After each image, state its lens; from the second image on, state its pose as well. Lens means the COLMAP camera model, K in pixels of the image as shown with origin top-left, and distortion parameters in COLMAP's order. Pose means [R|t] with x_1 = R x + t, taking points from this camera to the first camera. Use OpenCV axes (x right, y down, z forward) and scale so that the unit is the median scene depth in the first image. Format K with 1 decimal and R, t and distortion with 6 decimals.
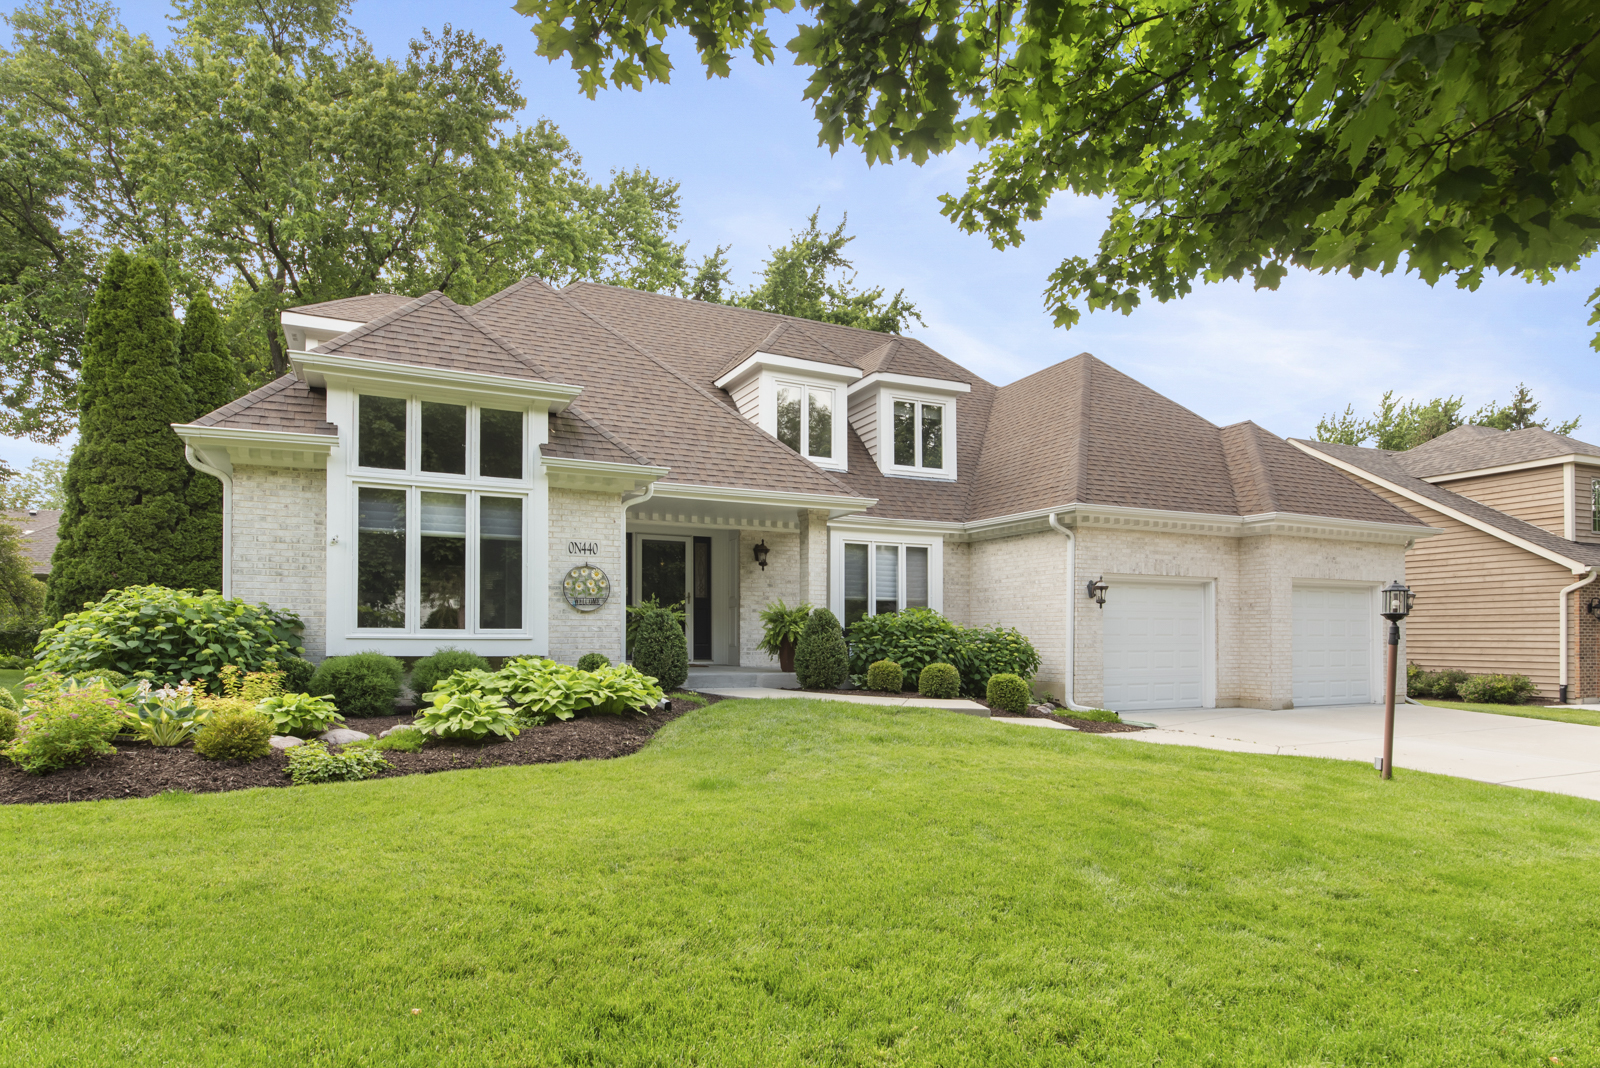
lens RADIAL K [[865.5, 0, 776.4], [0, 865.5, 558.6], [0, 0, 1]] dist [0.004703, 0.000329]
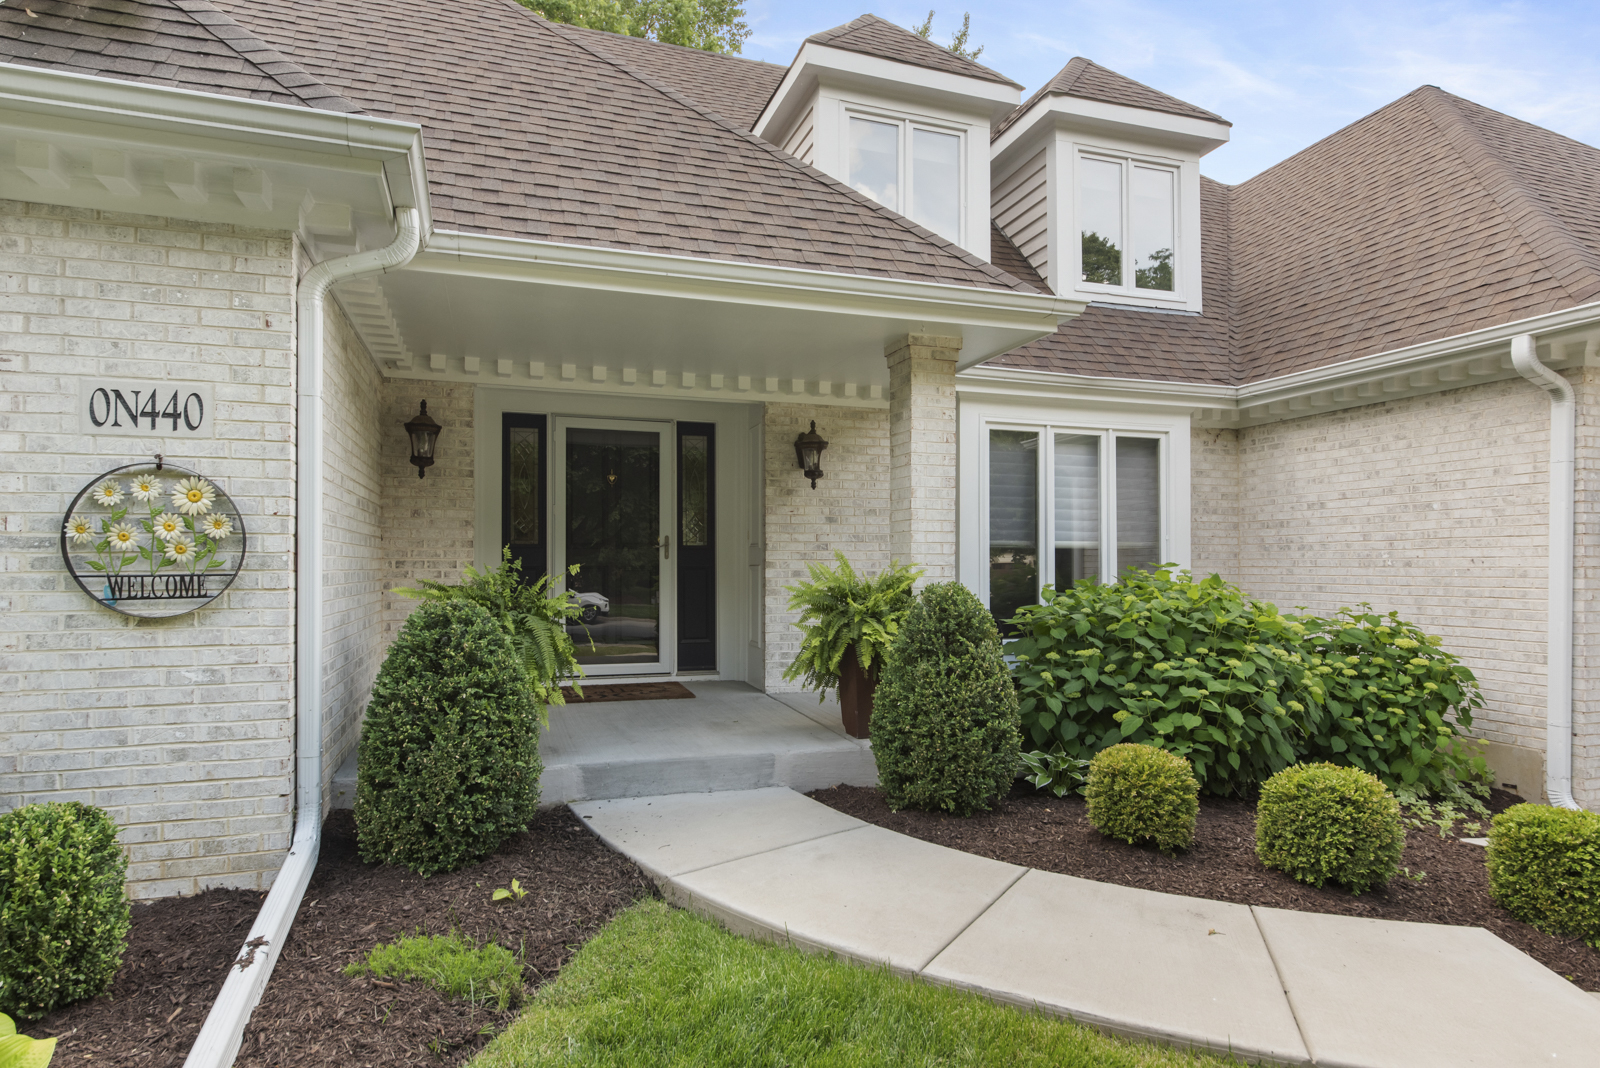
lens RADIAL K [[865.5, 0, 776.4], [0, 865.5, 558.6], [0, 0, 1]] dist [0.004703, 0.000329]
pose [[0.992113, -0.003785, -0.125289, 0.023443], [0.014042, 0.996608, 0.081085, 0.013799], [0.124557, -0.082205, 0.988801, 0.545209]]
